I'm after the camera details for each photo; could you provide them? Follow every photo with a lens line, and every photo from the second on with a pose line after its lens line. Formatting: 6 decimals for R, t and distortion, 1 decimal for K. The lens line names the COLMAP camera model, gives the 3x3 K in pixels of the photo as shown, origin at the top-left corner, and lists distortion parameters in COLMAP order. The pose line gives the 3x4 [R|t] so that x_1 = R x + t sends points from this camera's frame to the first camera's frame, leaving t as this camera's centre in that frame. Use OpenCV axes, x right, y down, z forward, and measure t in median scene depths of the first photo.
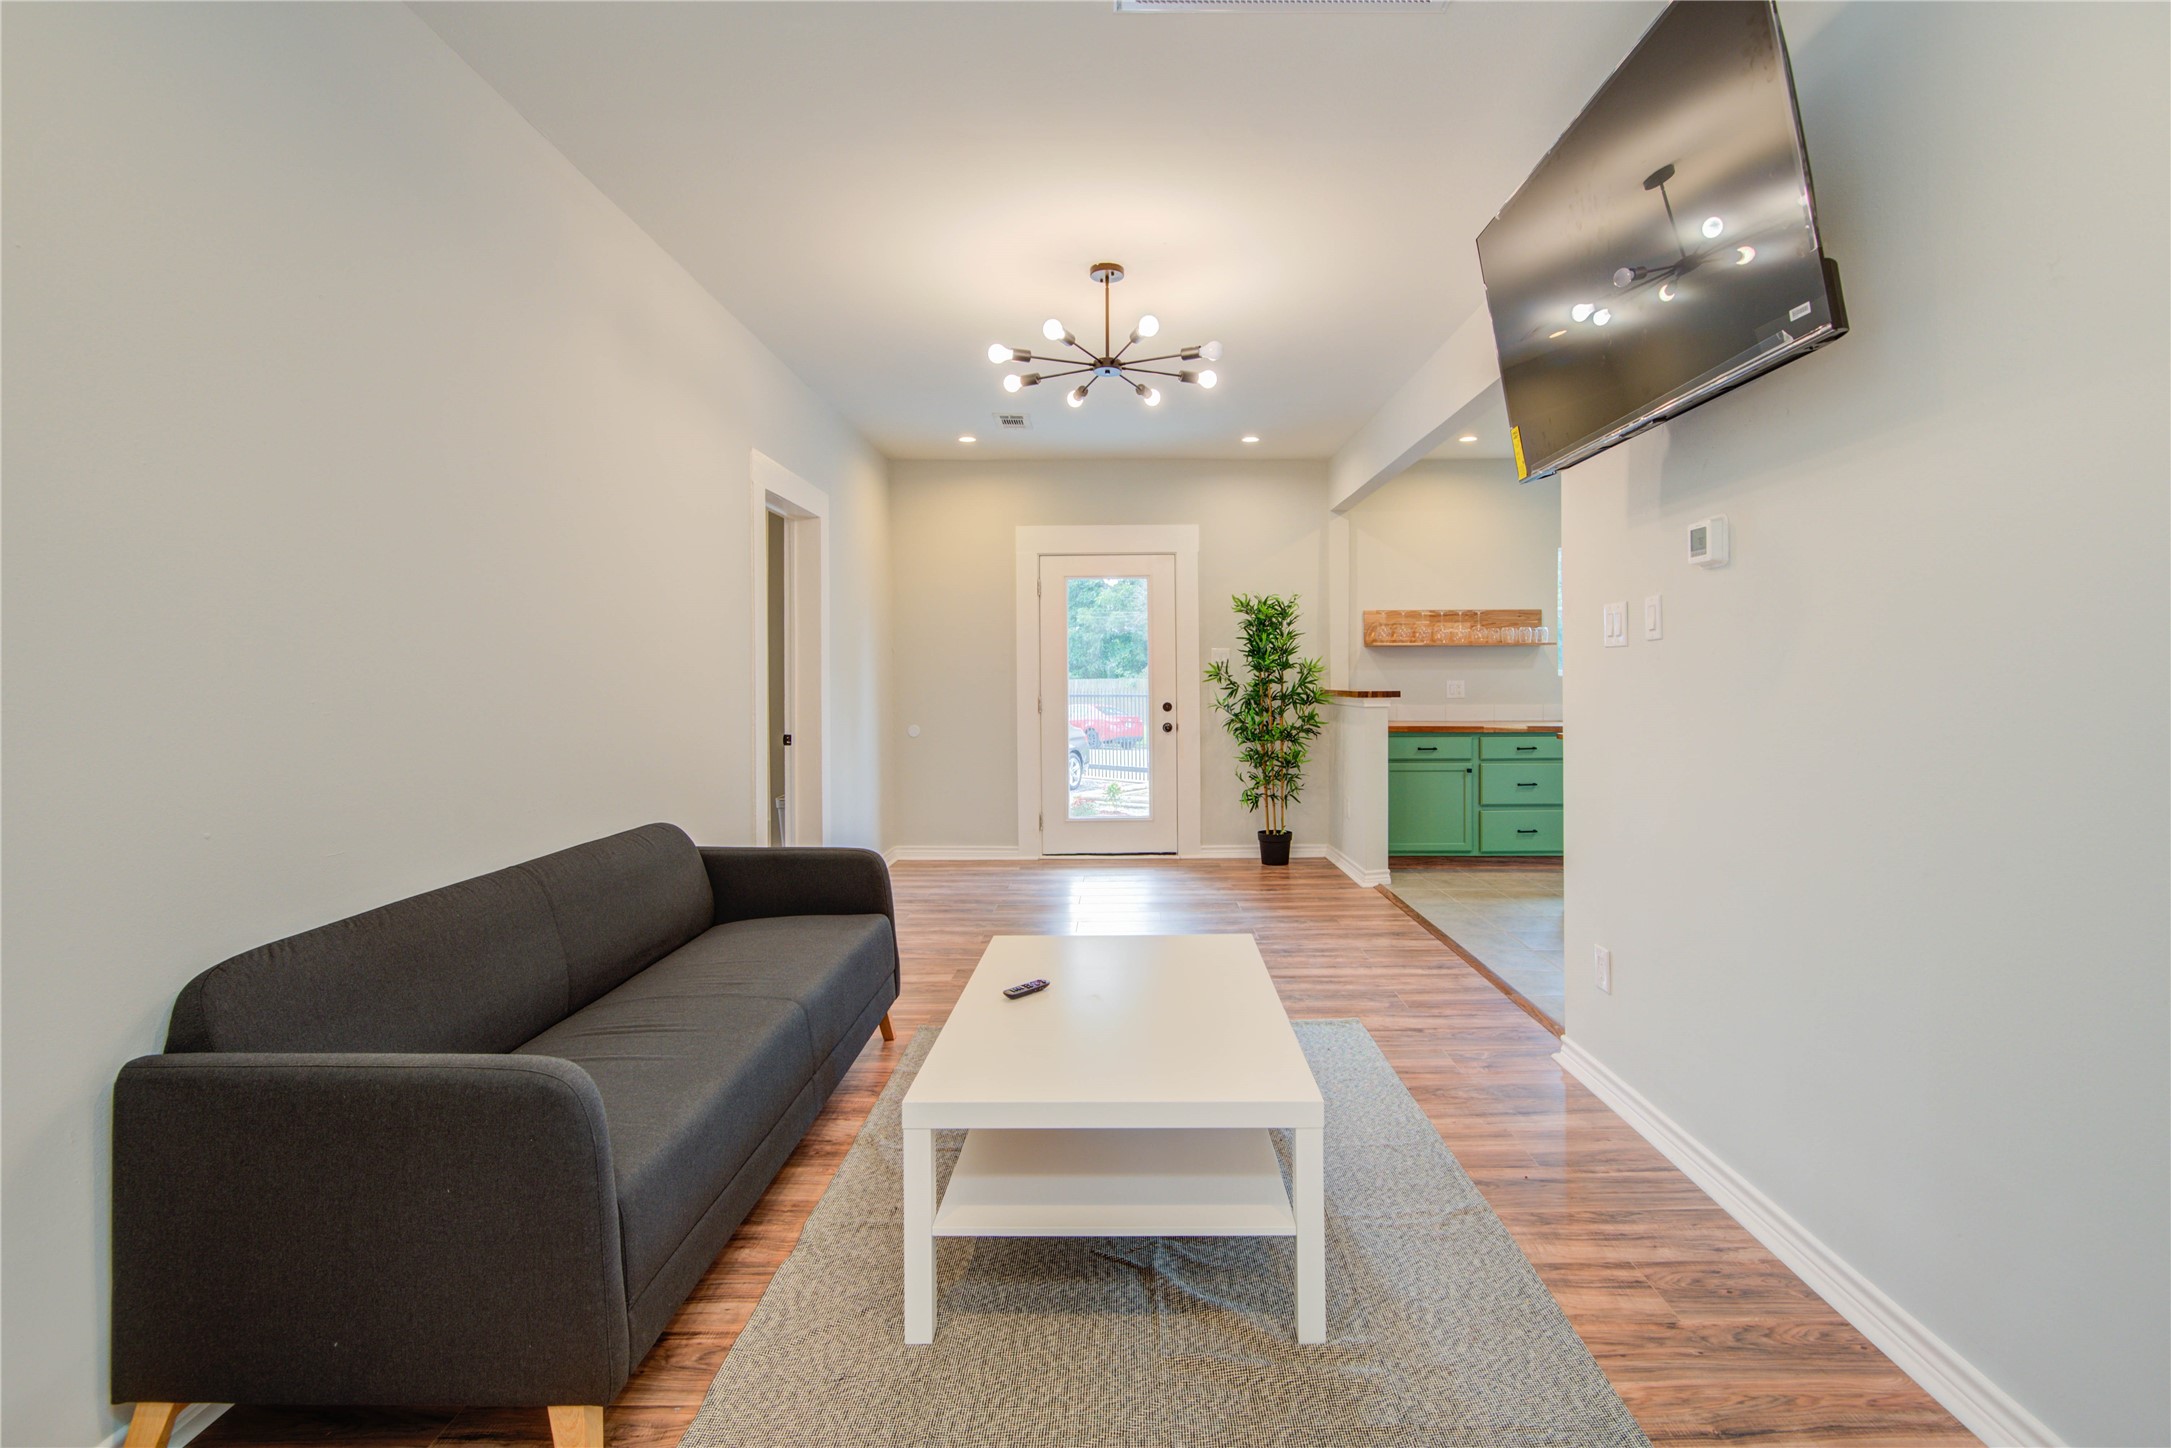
lens RADIAL K [[988.1, 0, 1155.4], [0, 988.1, 675.6], [0, 0, 1]] dist [0.004539, -0.001768]
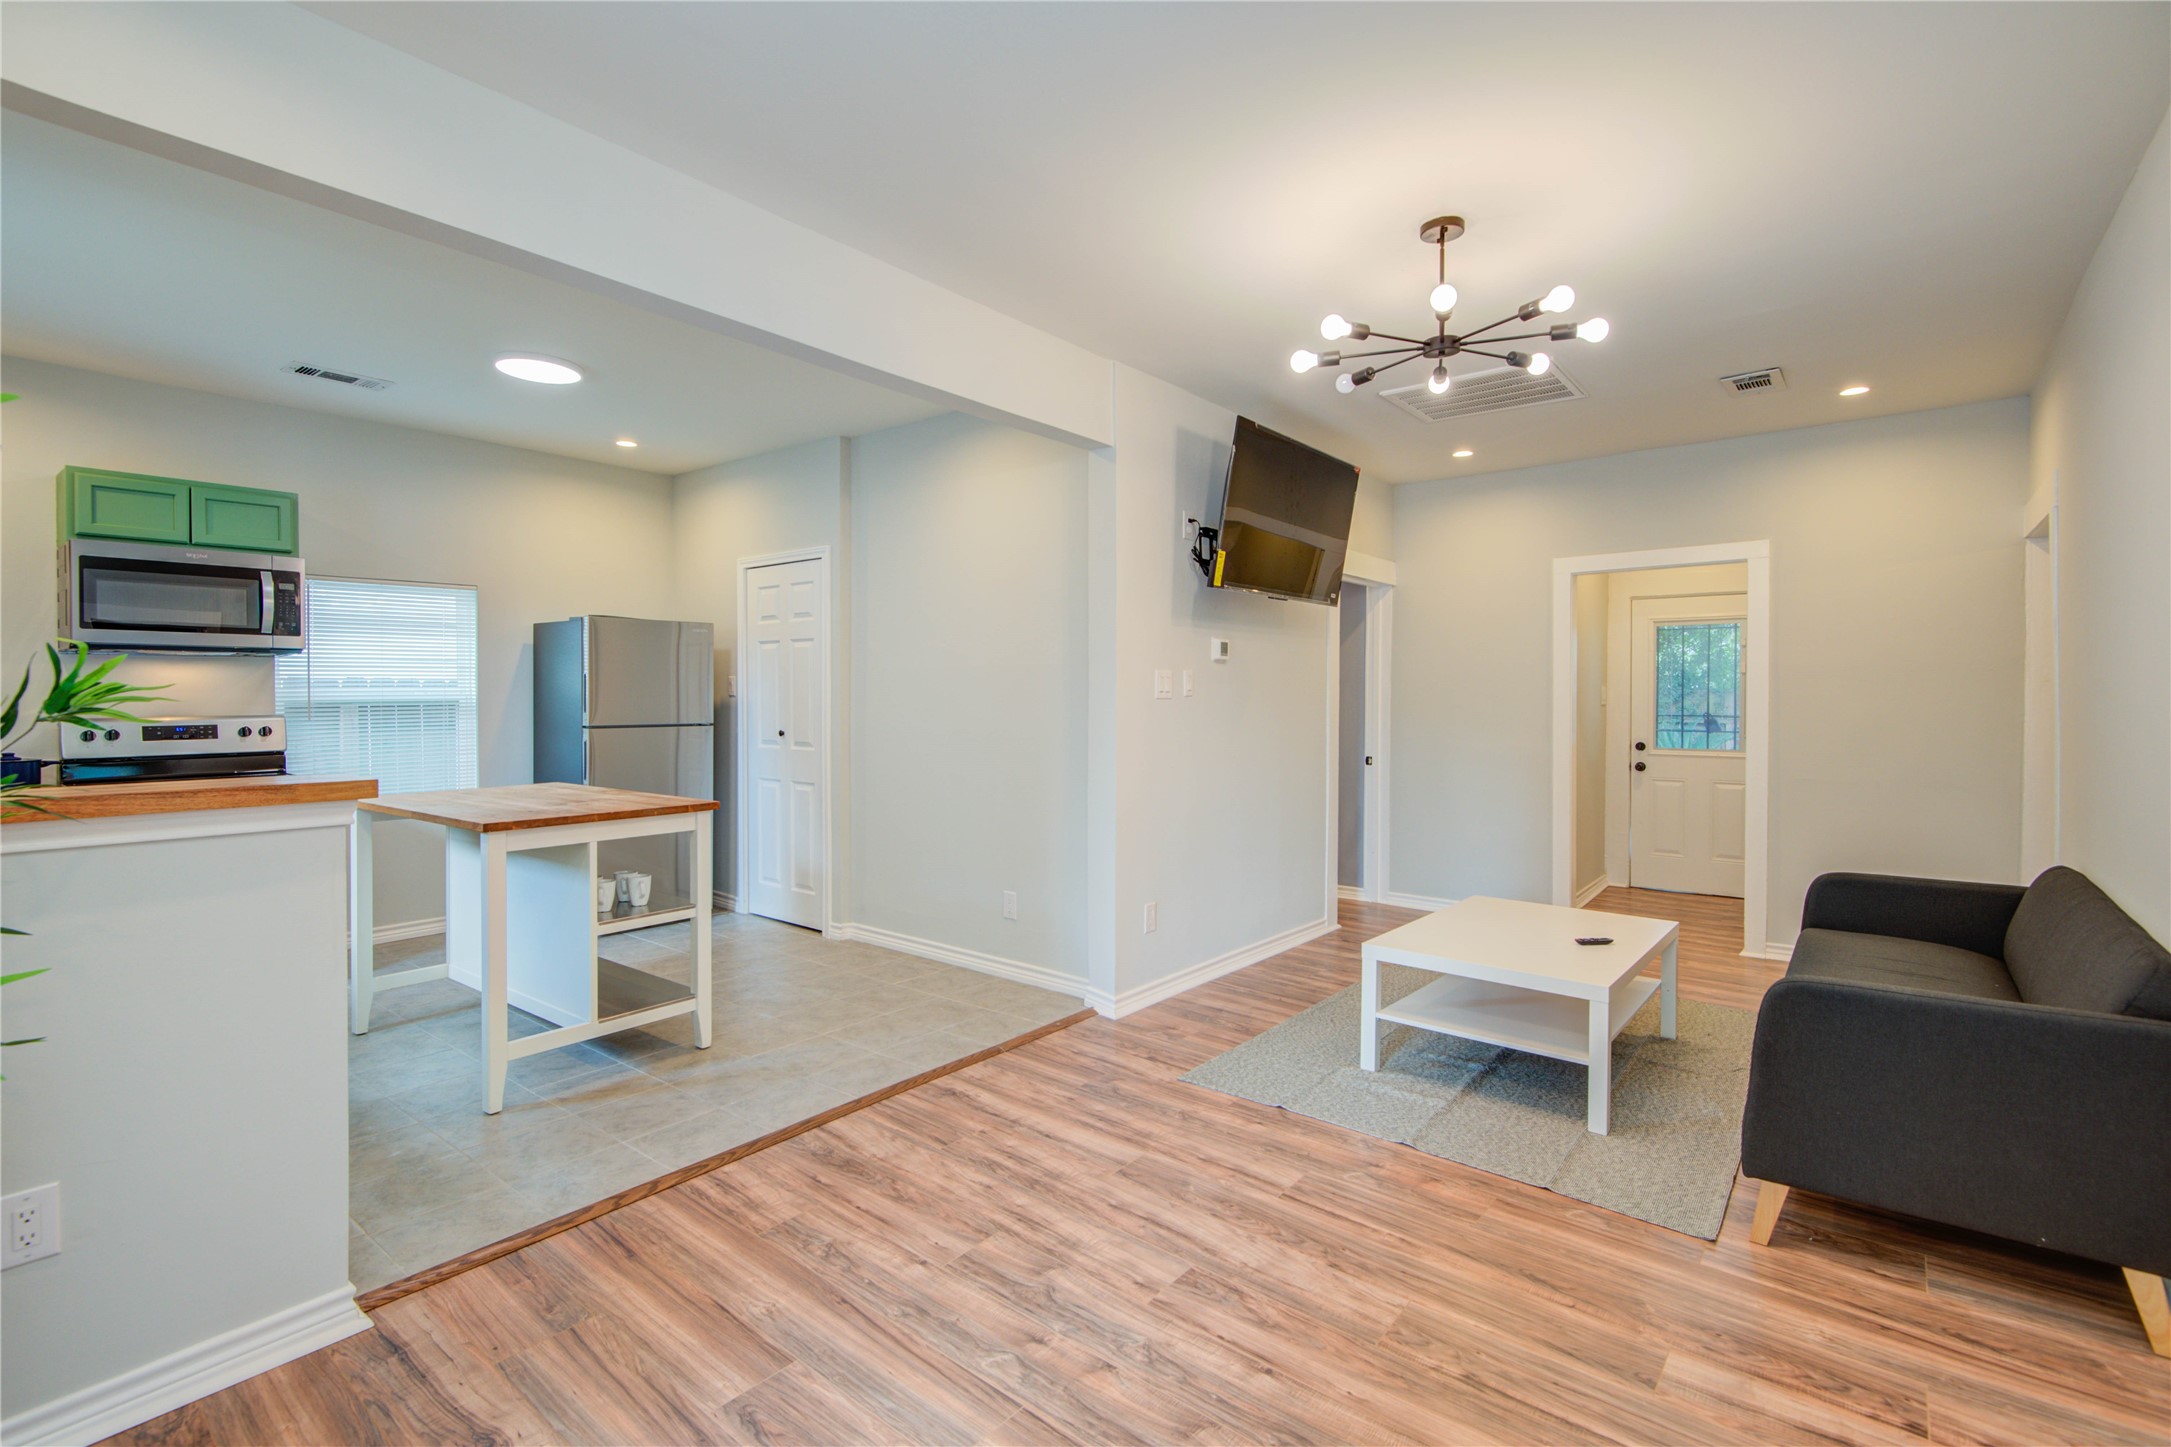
lens RADIAL K [[988.1, 0, 1081.8], [0, 988.1, 705.2], [0, 0, 1]] dist [0.004539, -0.001768]
pose [[-0.756354, -0.001548, 0.654160, -0.187041], [-0.000535, 0.999998, 0.001747, -0.009639], [-0.654162, 0.000971, -0.756354, 0.940771]]
